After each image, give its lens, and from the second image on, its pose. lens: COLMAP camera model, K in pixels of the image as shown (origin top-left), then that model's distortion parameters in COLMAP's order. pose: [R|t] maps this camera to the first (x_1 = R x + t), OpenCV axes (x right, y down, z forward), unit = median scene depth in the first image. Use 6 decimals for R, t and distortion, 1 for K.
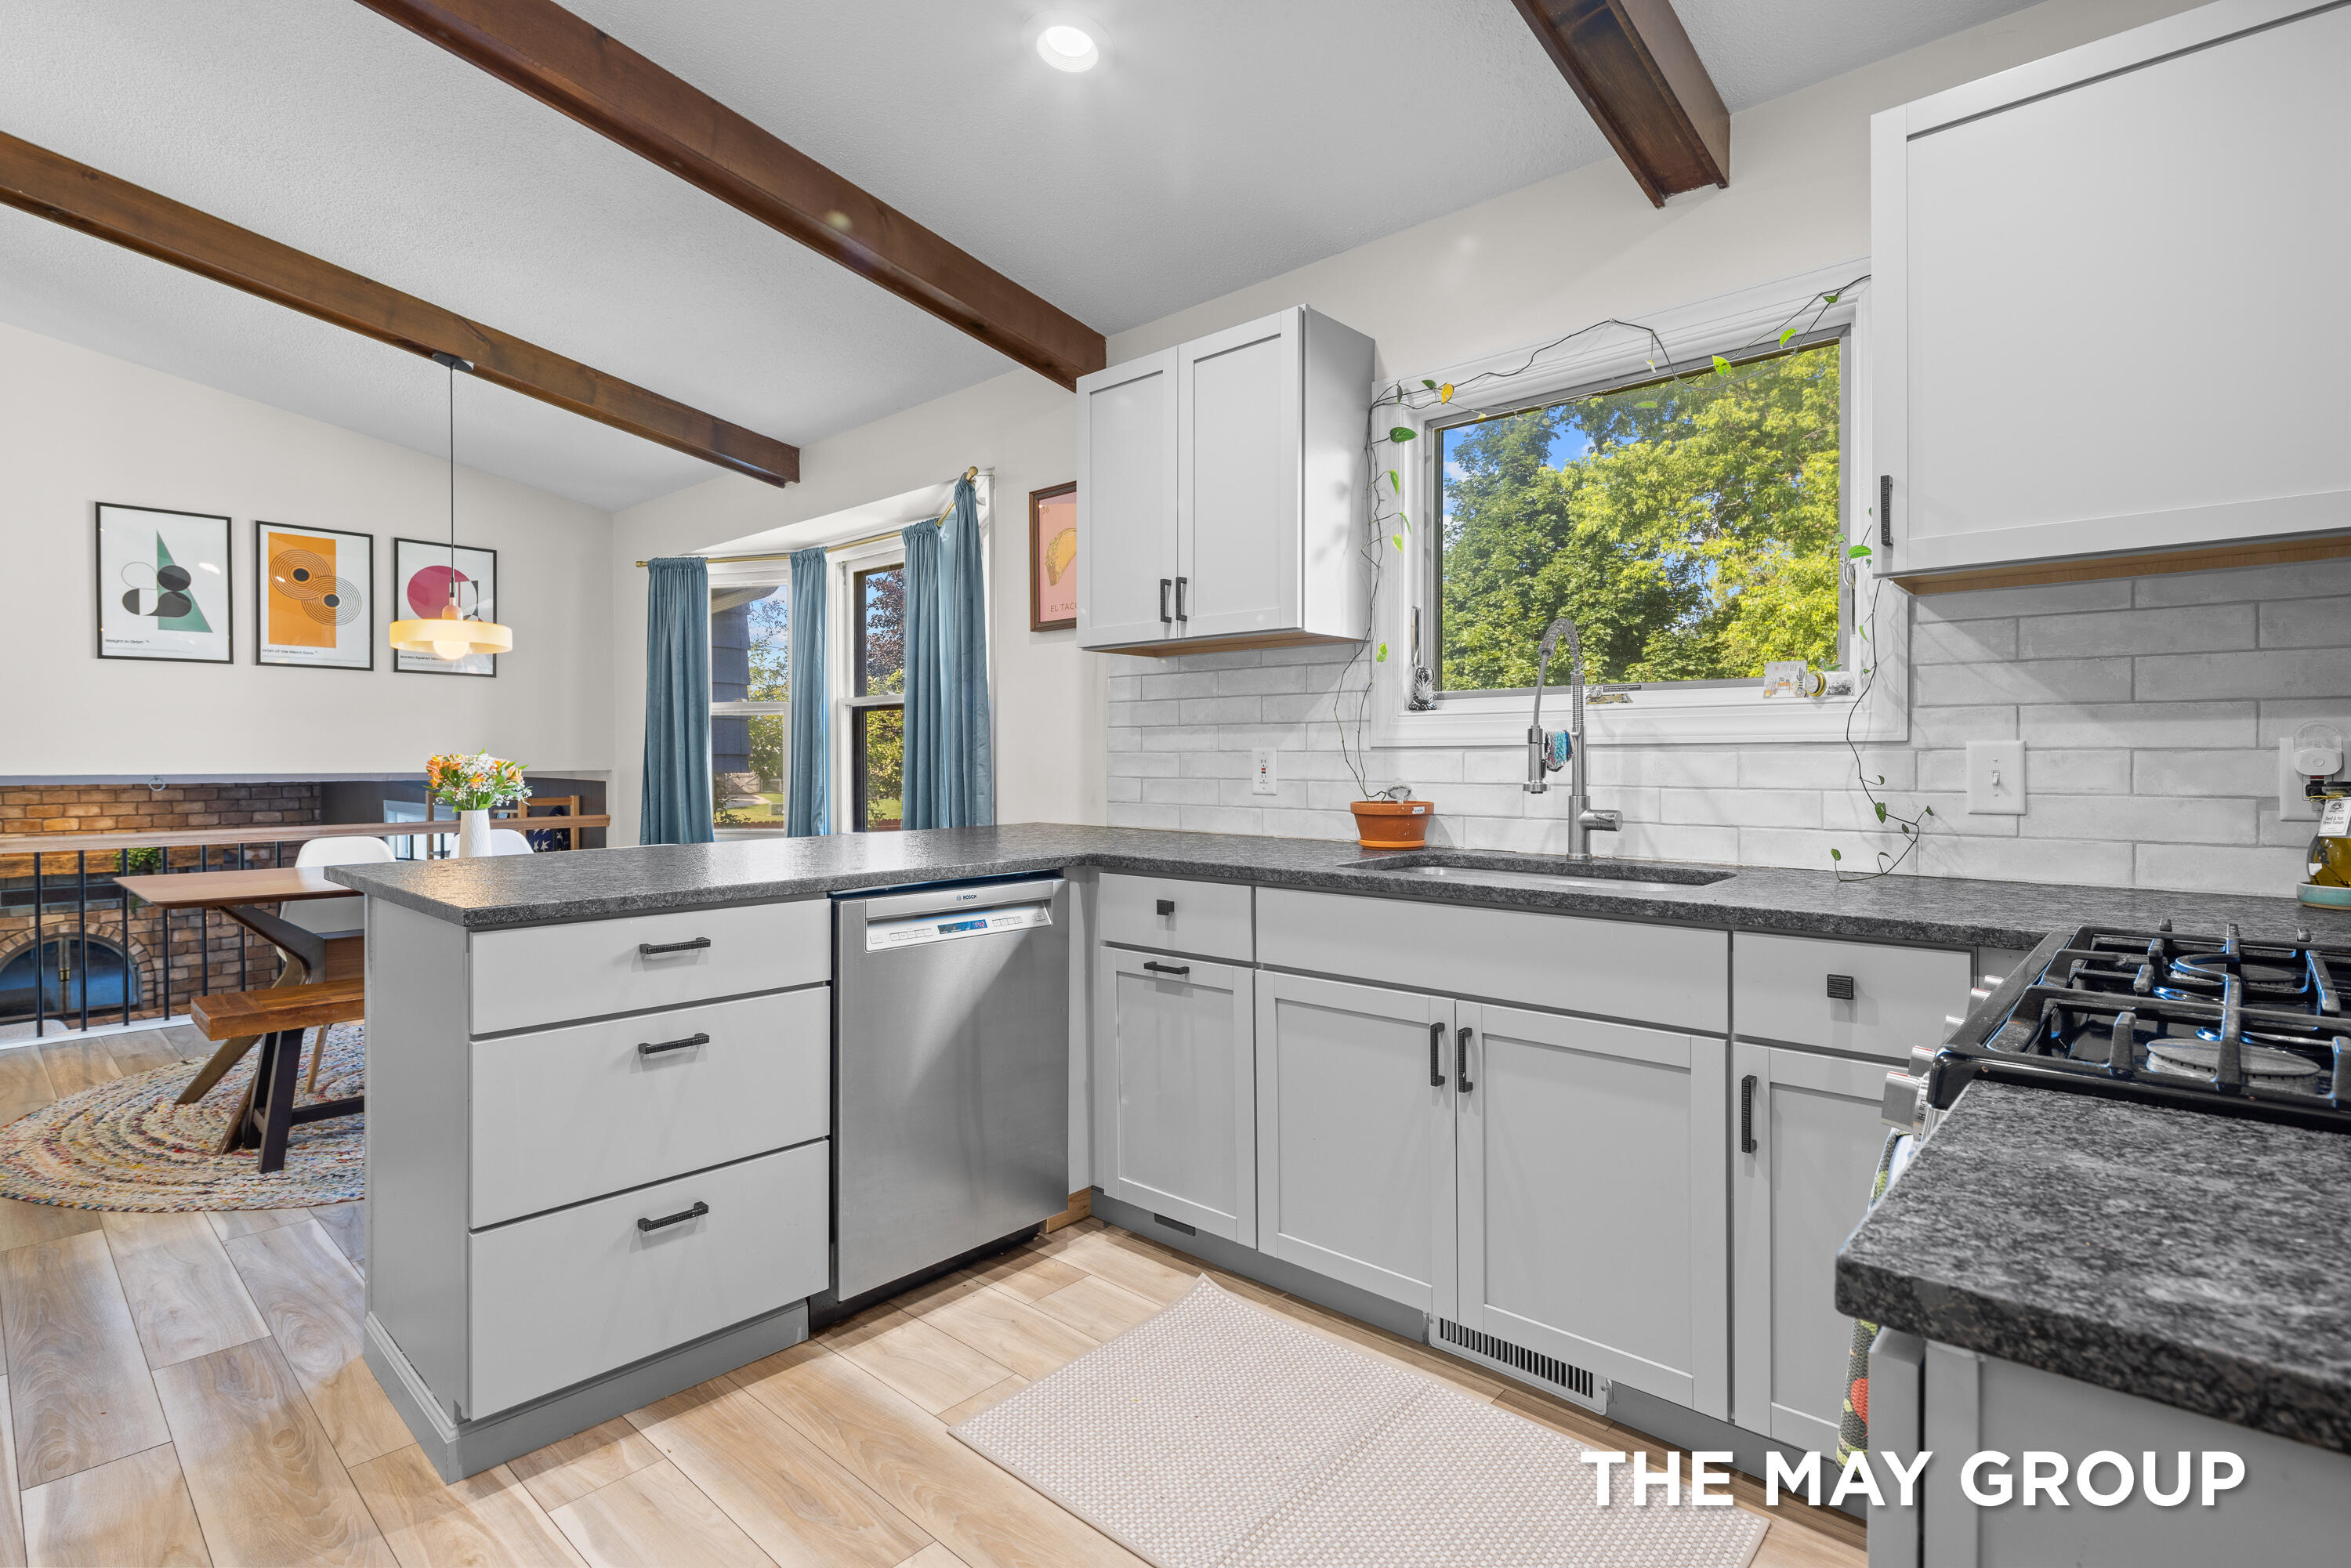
lens RADIAL K [[1150.5, 0, 1175.1], [0, 1150.5, 759.2], [0, 0, 1]] dist [-0.000103, -0.000466]
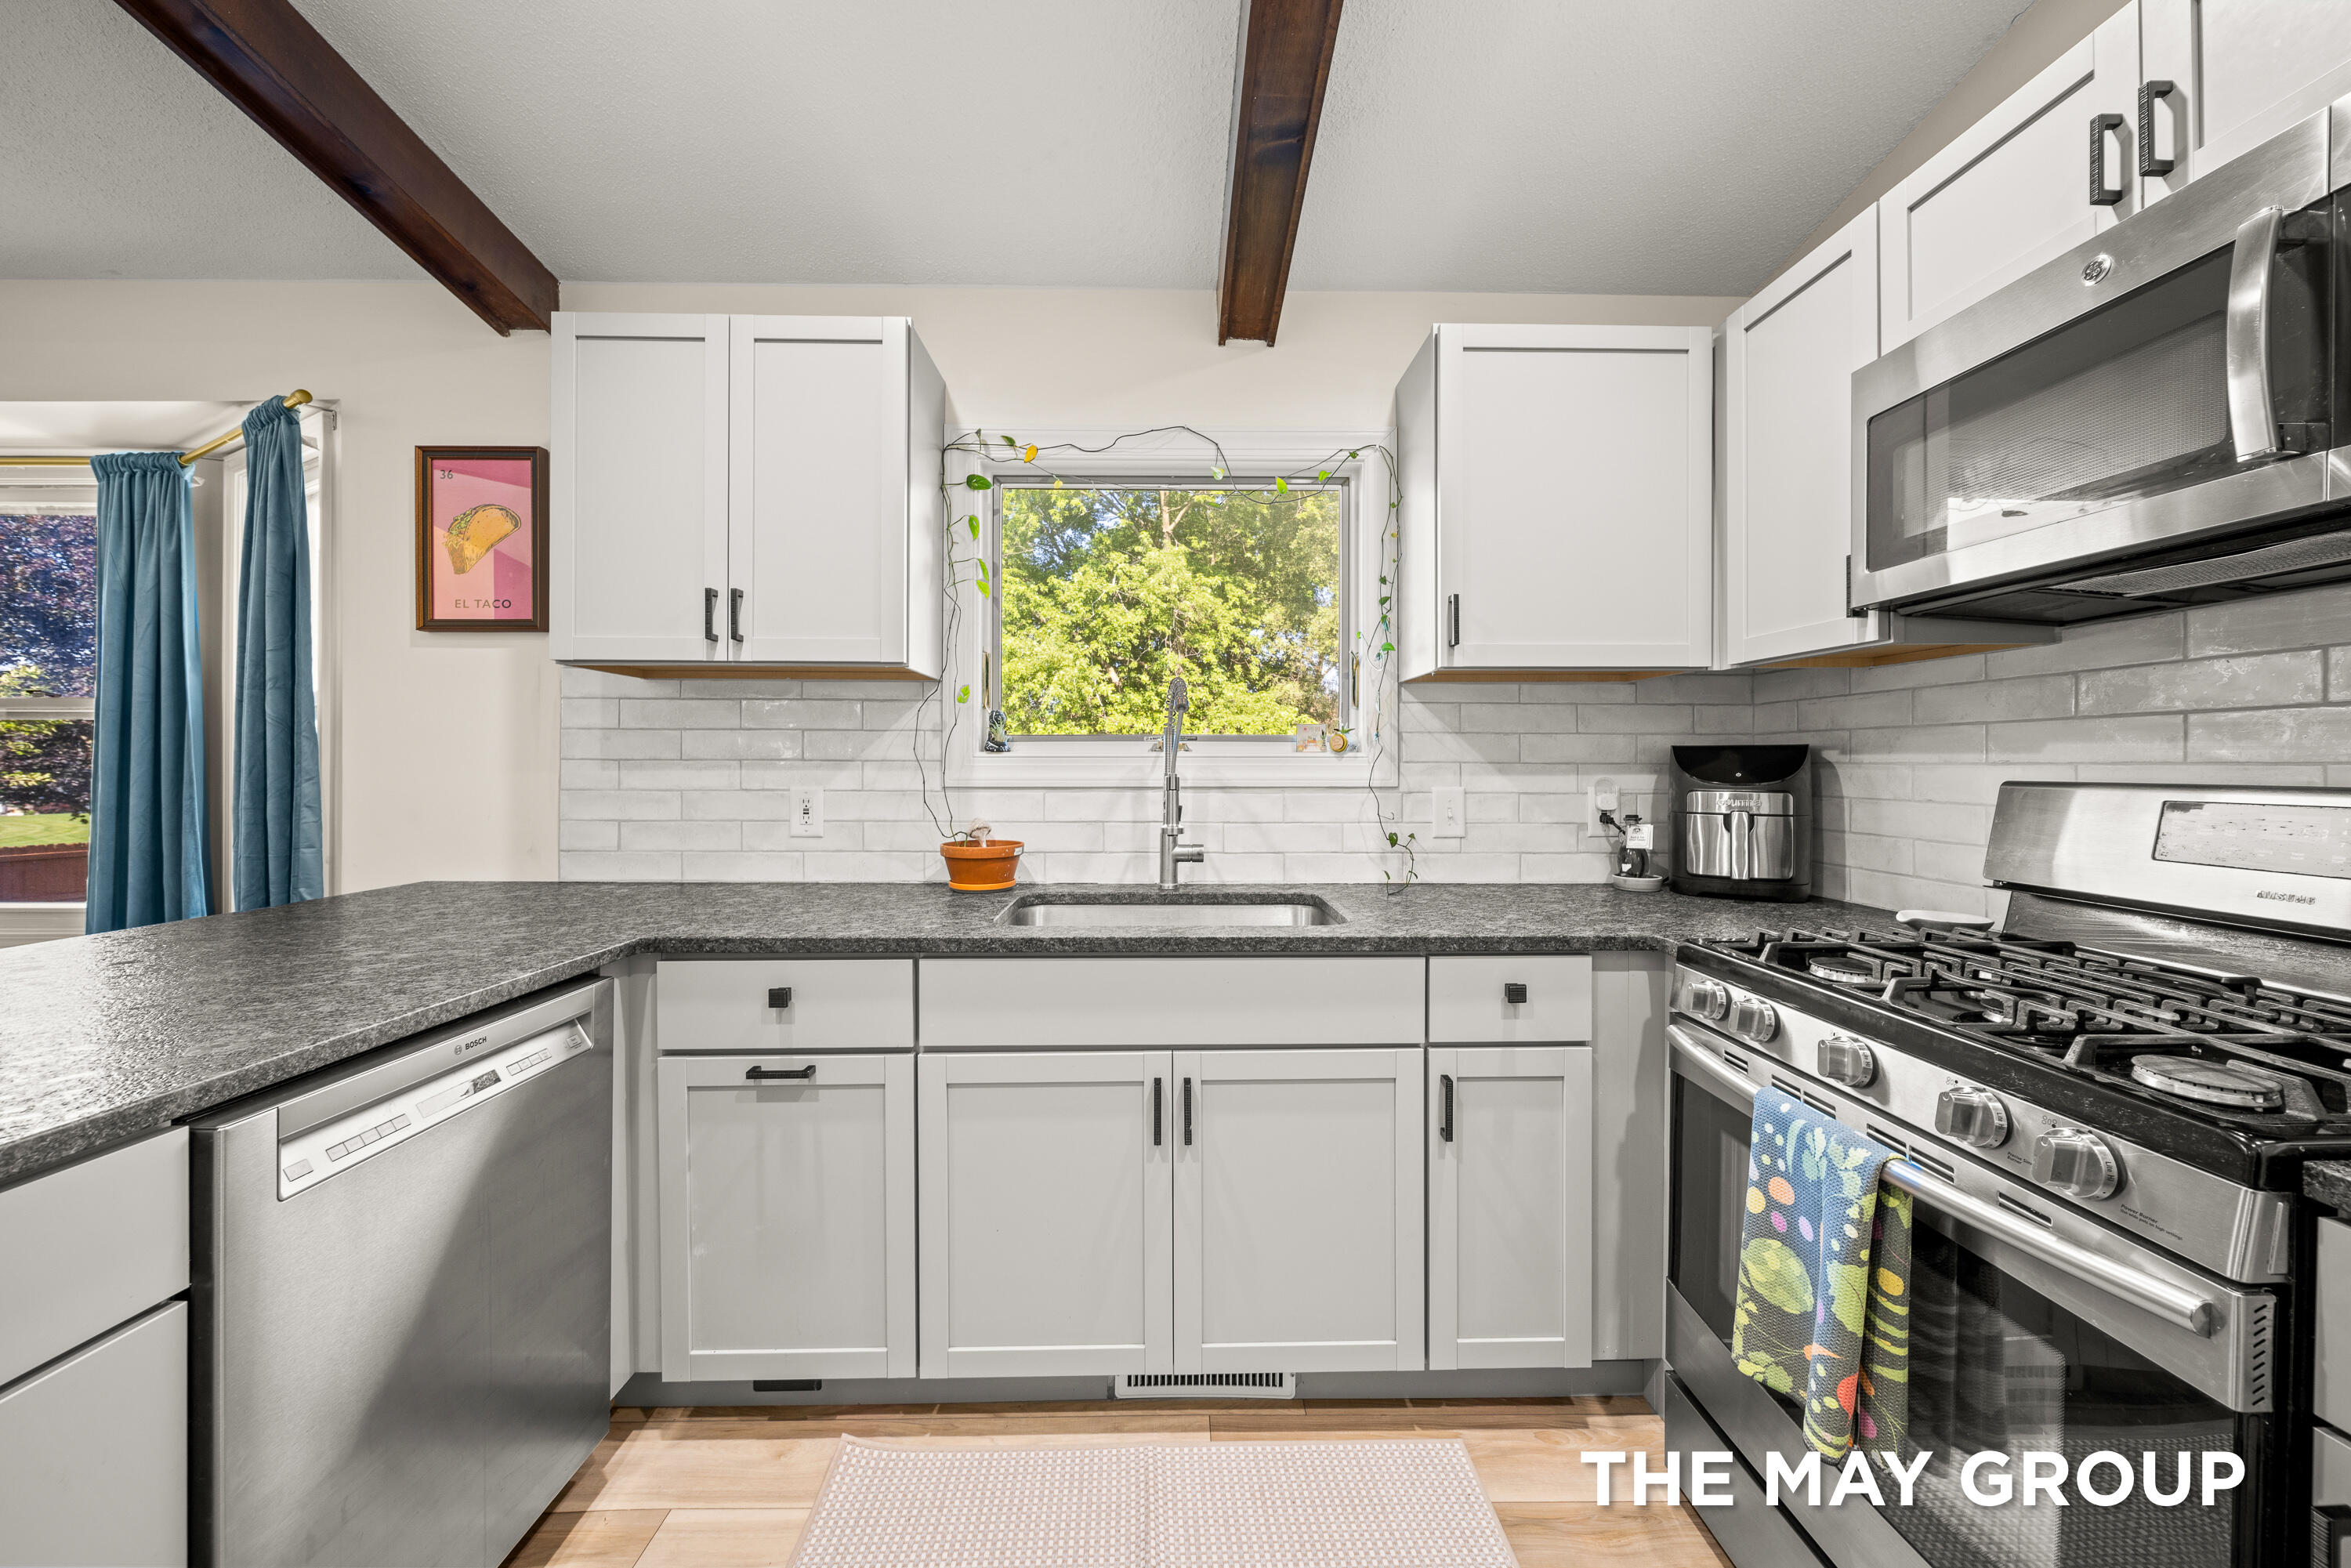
lens RADIAL K [[829.1, 0, 1174.4], [0, 829.1, 761.2], [0, 0, 1]] dist [-0.005037, -0.000282]
pose [[0.720729, 0.006454, 0.693187, -0.216559], [-0.002195, 0.999973, -0.007028, -0.033375], [-0.693213, 0.003544, 0.720724, 0.400466]]
